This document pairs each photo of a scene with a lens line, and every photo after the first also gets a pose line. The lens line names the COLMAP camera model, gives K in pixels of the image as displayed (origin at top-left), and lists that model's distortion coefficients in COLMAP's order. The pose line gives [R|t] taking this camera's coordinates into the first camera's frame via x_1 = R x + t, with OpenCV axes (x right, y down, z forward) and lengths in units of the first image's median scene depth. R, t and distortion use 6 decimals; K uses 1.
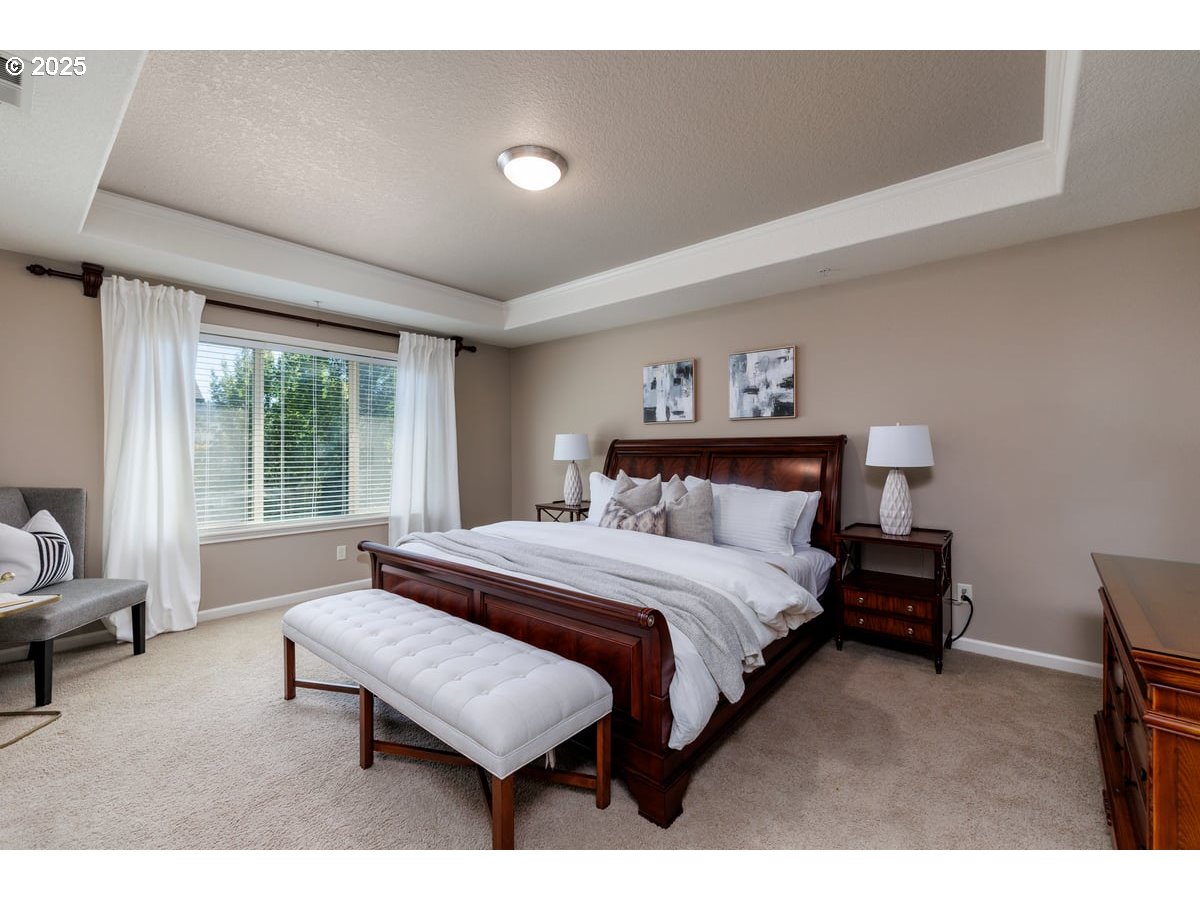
lens RADIAL K [[507.9, 0, 600.9], [0, 507.9, 452.4], [0, 0, 1]] dist [-0.001993, 0.000044]
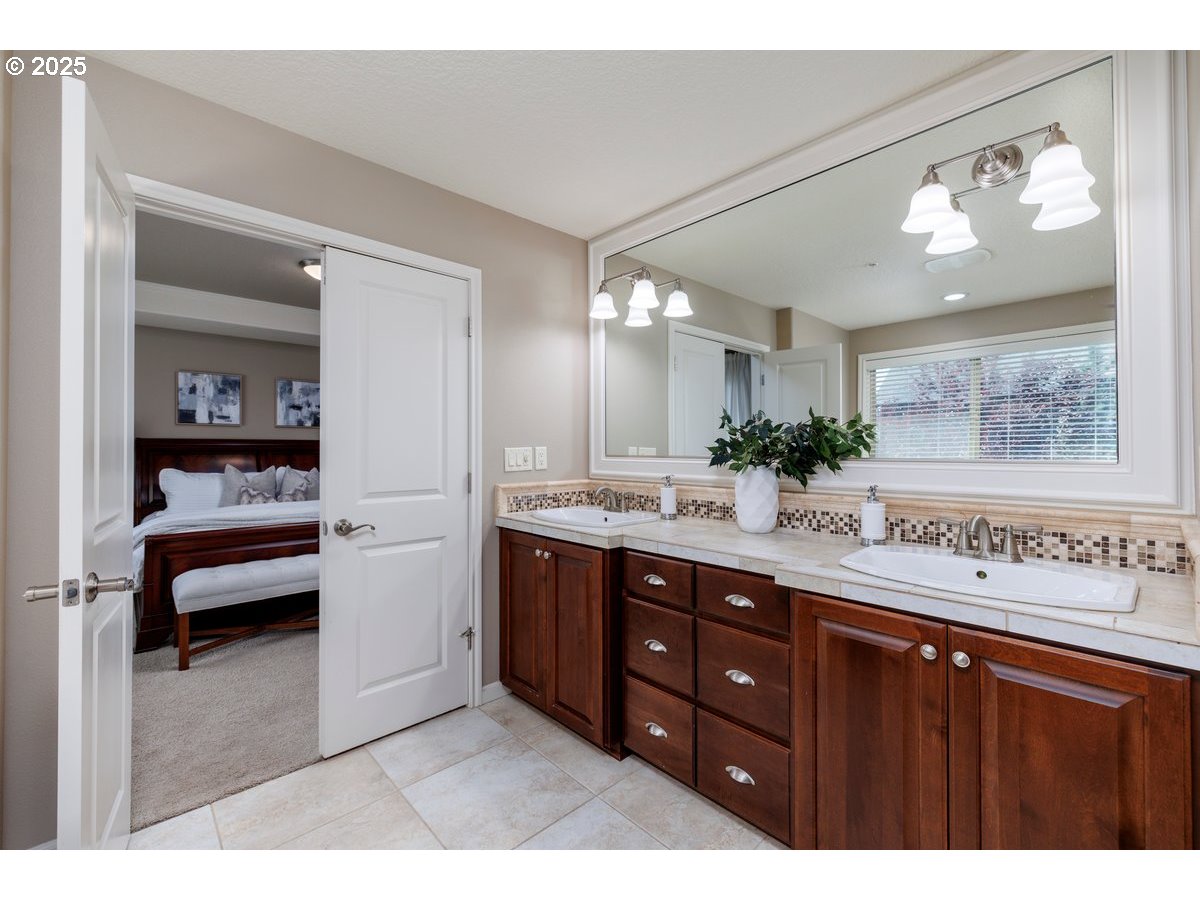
lens RADIAL K [[507.9, 0, 600.0], [0, 507.9, 445.8], [0, 0, 1]] dist [-0.001993, 0.000044]
pose [[0.107243, 0.002825, 0.994229, -0.947602], [-0.002570, 0.999993, -0.002565, -0.010326], [-0.994230, -0.002280, 0.107249, -0.010597]]
